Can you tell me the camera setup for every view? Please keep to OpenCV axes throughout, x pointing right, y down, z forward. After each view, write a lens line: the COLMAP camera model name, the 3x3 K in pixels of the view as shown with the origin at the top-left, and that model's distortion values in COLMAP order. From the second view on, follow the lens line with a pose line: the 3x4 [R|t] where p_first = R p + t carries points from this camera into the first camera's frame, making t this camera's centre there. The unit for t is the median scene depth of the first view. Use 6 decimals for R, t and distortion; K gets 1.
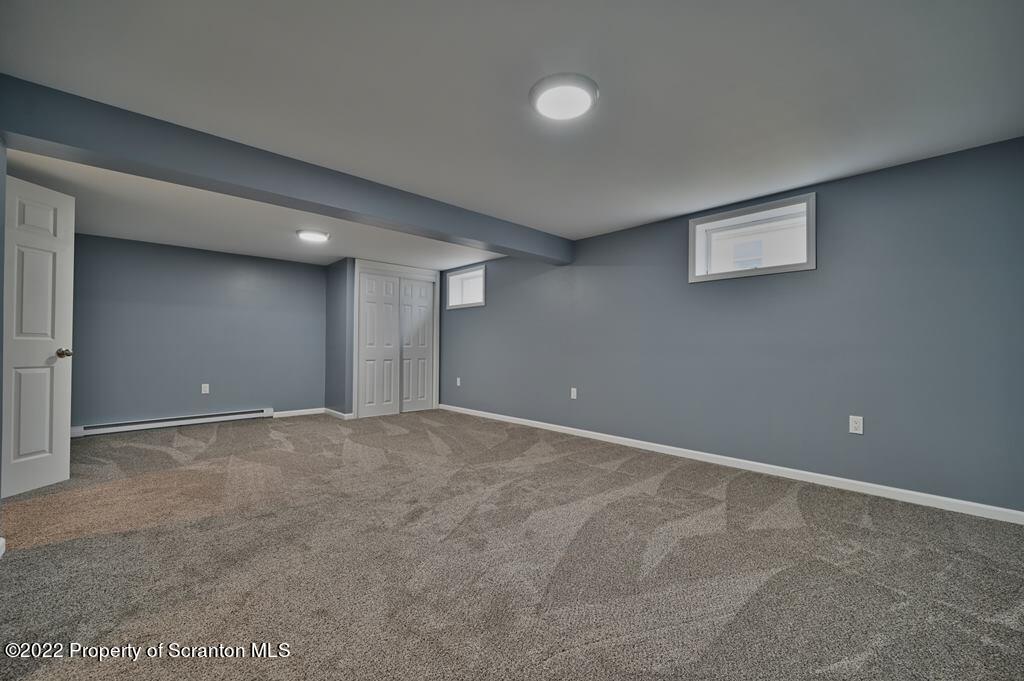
lens RADIAL K [[405.2, 0, 511.8], [0, 405.2, 342.3], [0, 0, 1]] dist [0.001117, 0.000175]
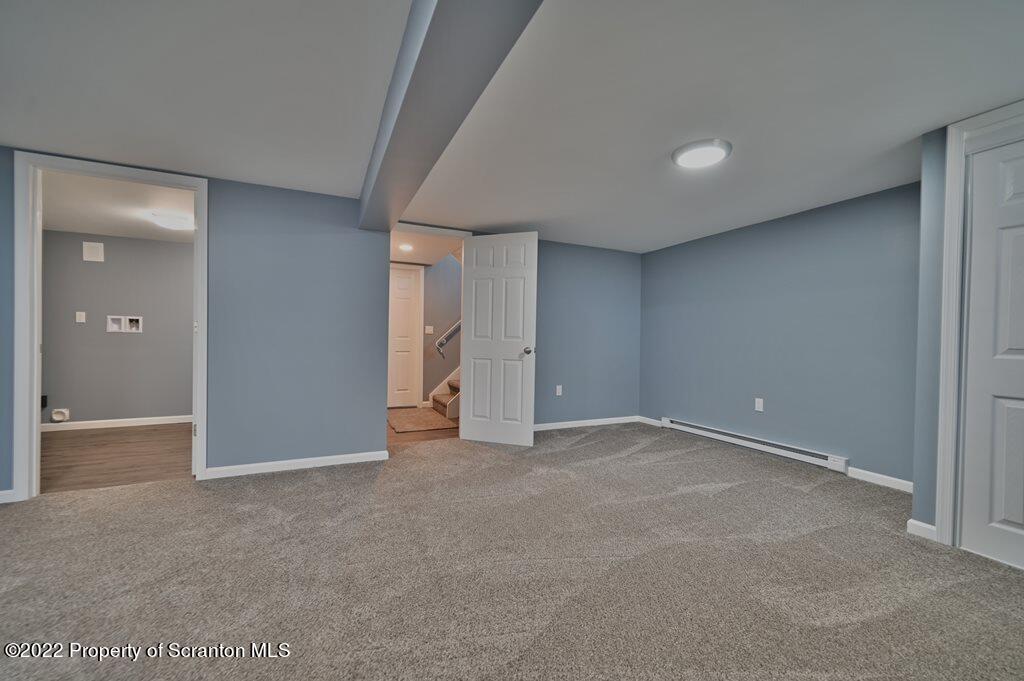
lens RADIAL K [[405.2, 0, 511.4], [0, 405.2, 338.9], [0, 0, 1]] dist [0.001117, 0.000175]
pose [[-0.294169, -0.012169, -0.955676, 0.188265], [-0.005500, 0.999924, -0.011039, 0.002880], [0.955738, 0.002009, -0.294213, 1.331806]]
